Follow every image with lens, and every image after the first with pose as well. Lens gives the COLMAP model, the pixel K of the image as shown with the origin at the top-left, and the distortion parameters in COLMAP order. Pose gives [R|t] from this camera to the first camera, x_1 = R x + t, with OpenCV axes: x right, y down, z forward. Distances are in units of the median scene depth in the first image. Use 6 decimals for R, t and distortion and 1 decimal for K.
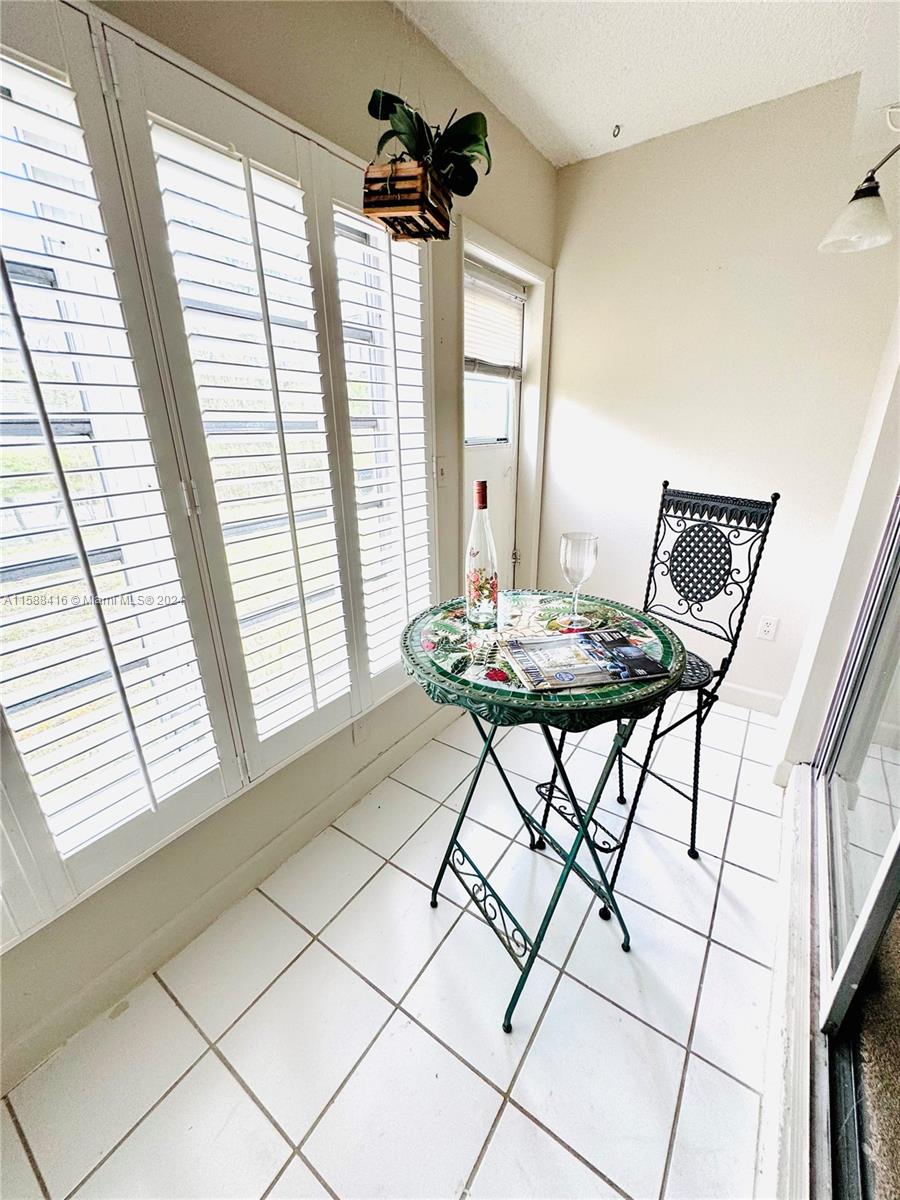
lens RADIAL K [[475.1, 0, 451.2], [0, 475.1, 601.8], [0, 0, 1]] dist [0.028394, -0.025987]
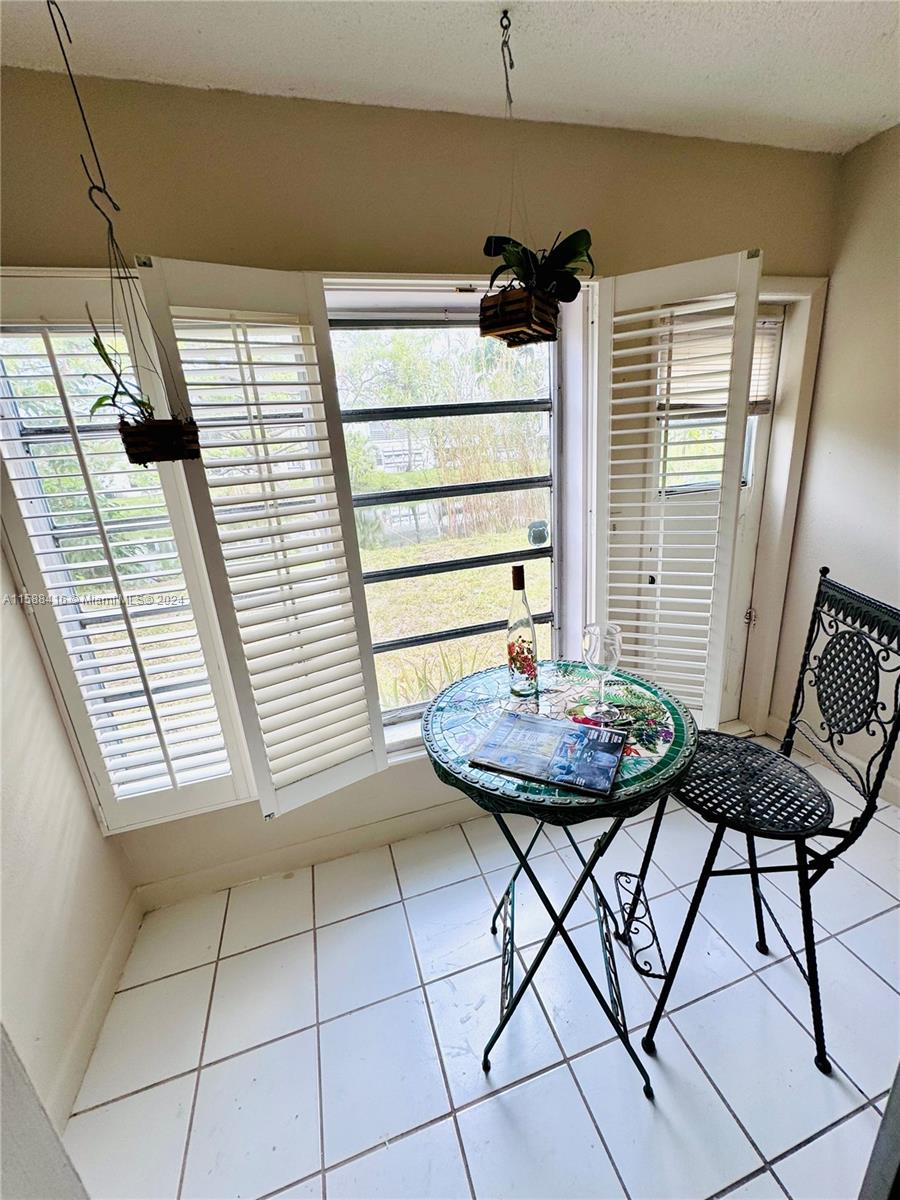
lens RADIAL K [[478.4, 0, 450.0], [0, 478.4, 600.0], [0, 0, 1]] dist [-0.002378, 0.000574]
pose [[0.784902, 0.137186, -0.604243, 0.488692], [-0.152610, 0.987943, 0.026063, -0.139171], [0.600533, 0.071757, 0.796374, 0.015822]]
